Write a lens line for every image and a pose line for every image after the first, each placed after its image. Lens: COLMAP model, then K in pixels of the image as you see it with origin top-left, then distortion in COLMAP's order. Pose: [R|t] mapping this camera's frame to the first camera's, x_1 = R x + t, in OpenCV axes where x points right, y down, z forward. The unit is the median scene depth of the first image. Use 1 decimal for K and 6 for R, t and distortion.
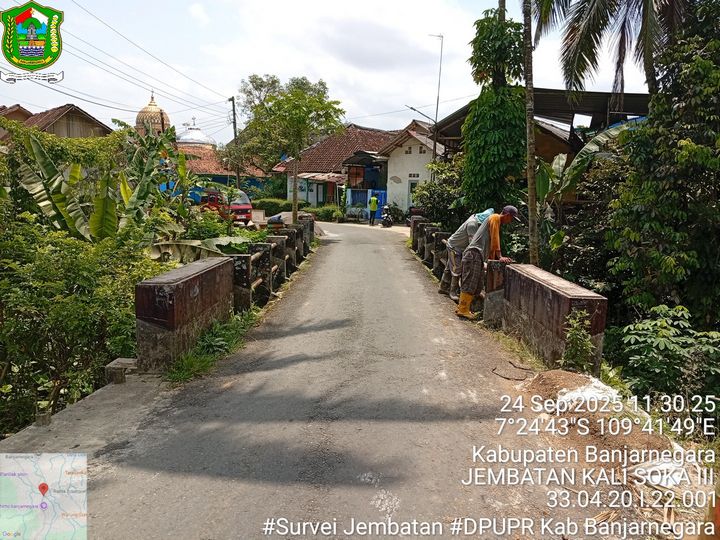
lens RADIAL K [[553.3, 0, 360.5], [0, 553.3, 272.5], [0, 0, 1]] dist [0.037768, -0.096308]
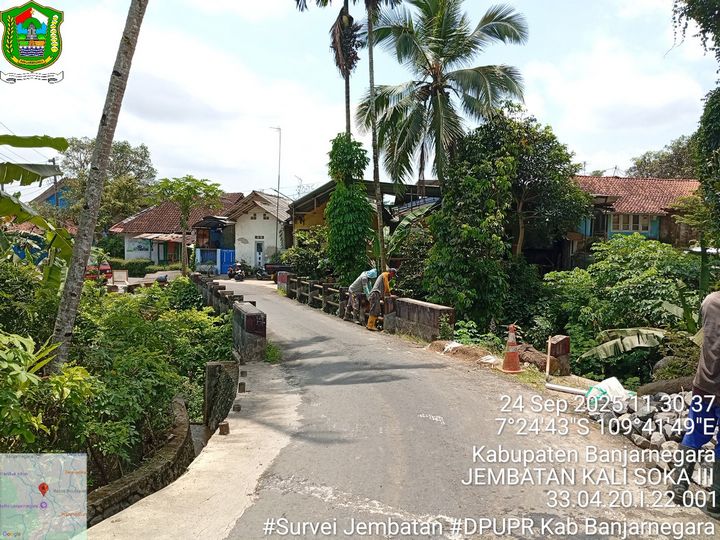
lens RADIAL K [[553.3, 0, 364.6], [0, 553.3, 274.7], [0, 0, 1]] dist [0.037768, -0.096308]
pose [[0.929720, -0.032276, 0.366850, -0.144325], [0.064392, 0.995054, -0.075643, 0.010901], [-0.362594, 0.093948, 0.927200, -0.197697]]
